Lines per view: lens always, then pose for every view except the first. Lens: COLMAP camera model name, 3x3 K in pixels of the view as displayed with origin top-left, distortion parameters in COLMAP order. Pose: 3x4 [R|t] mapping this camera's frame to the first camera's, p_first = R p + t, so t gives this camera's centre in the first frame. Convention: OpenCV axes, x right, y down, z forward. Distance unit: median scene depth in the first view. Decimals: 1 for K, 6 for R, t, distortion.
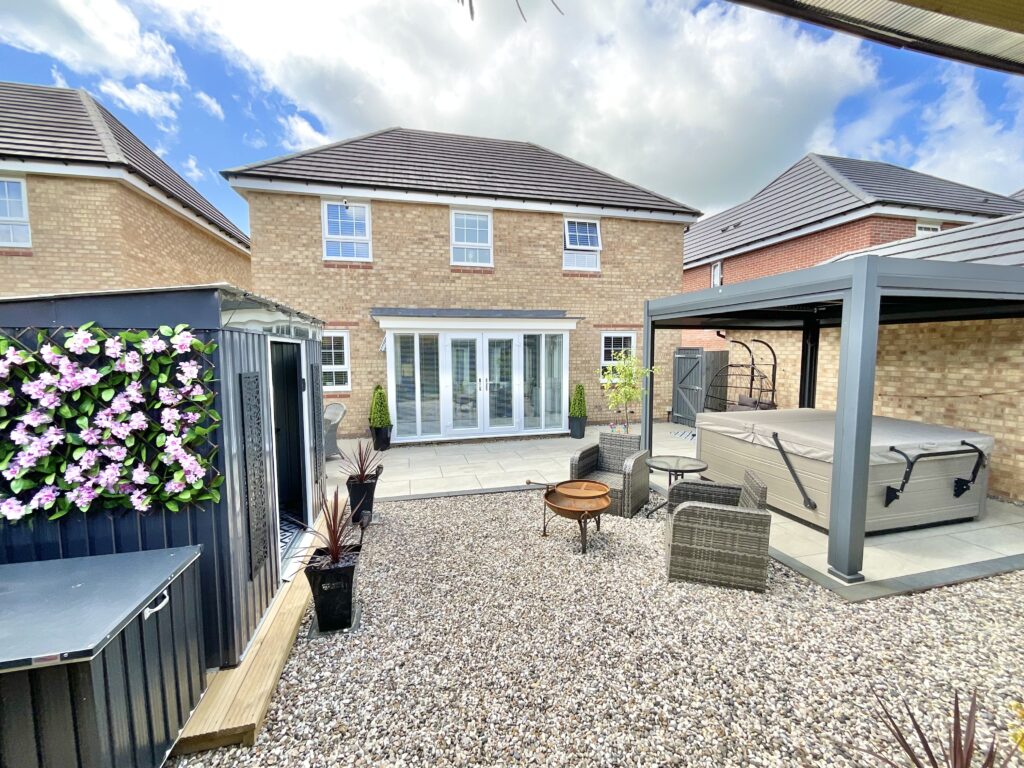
lens RADIAL K [[415.7, 0, 511.7], [0, 415.7, 385.3], [0, 0, 1]] dist [0.006552, -0.001814]
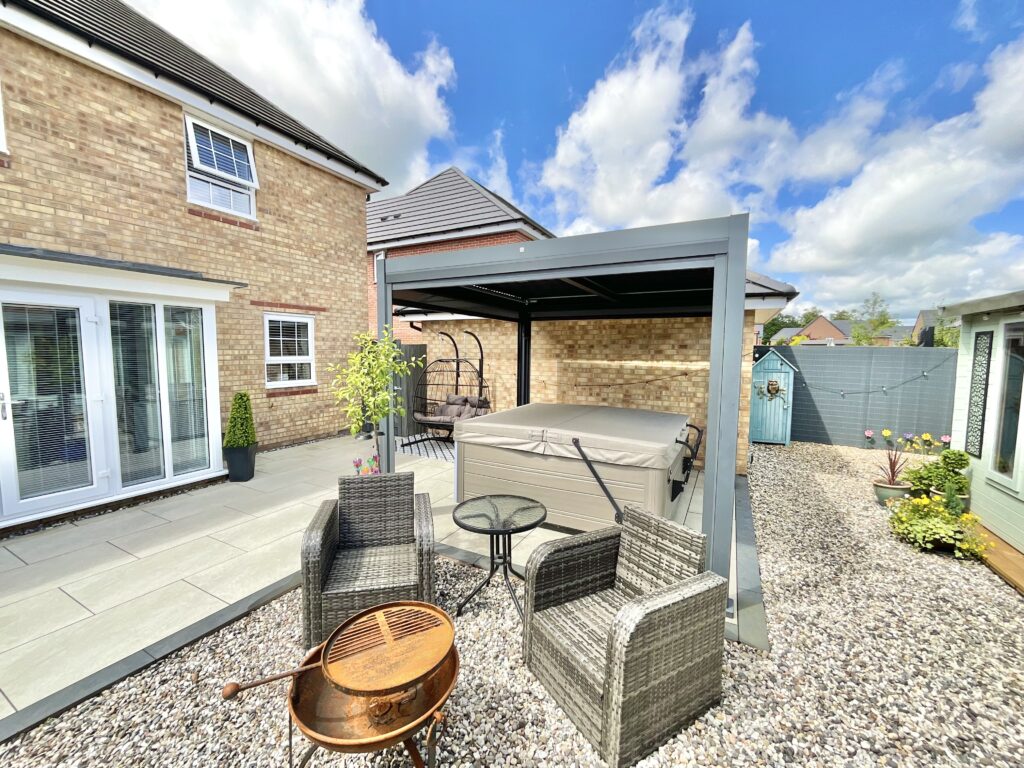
lens RADIAL K [[415.7, 0, 509.9], [0, 415.7, 383.3], [0, 0, 1]] dist [0.006552, -0.001814]
pose [[0.670689, -0.047481, 0.740218, -0.024191], [0.049667, 0.998584, 0.019053, -0.008080], [-0.740074, 0.023986, 0.672097, 0.279830]]
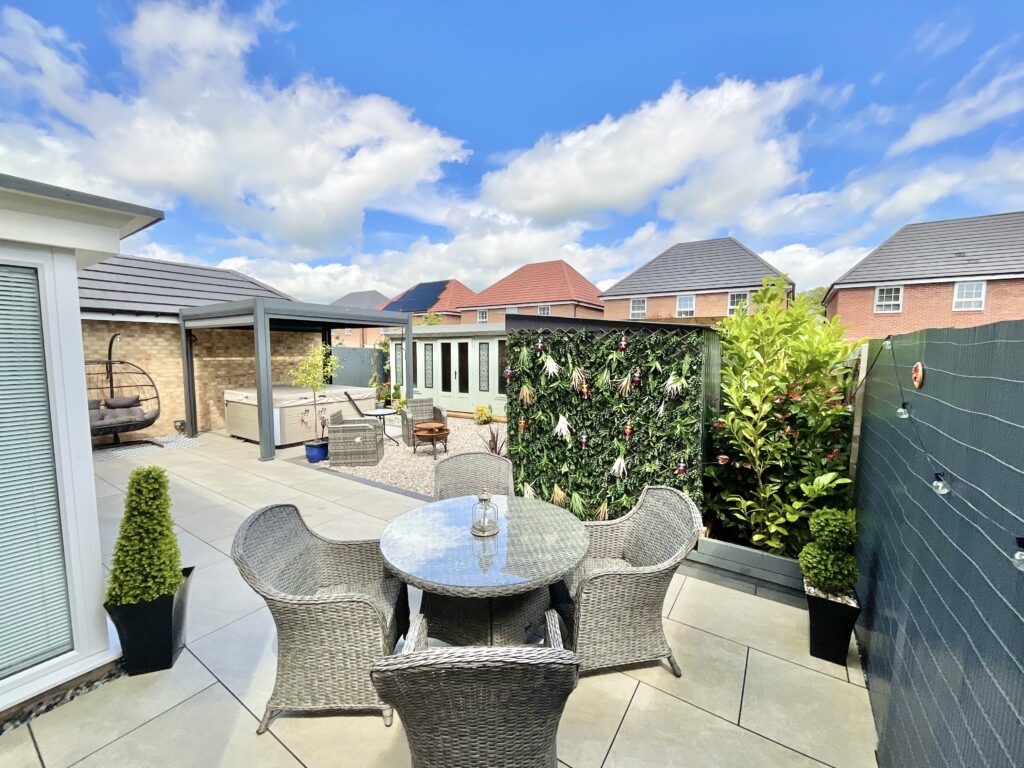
lens RADIAL K [[415.7, 0, 509.4], [0, 415.7, 386.0], [0, 0, 1]] dist [0.006552, -0.001814]
pose [[-0.668408, -0.066041, 0.740857, -0.599200], [0.059953, 0.988026, 0.142165, -0.064078], [-0.741374, 0.139441, -0.656445, 0.843900]]
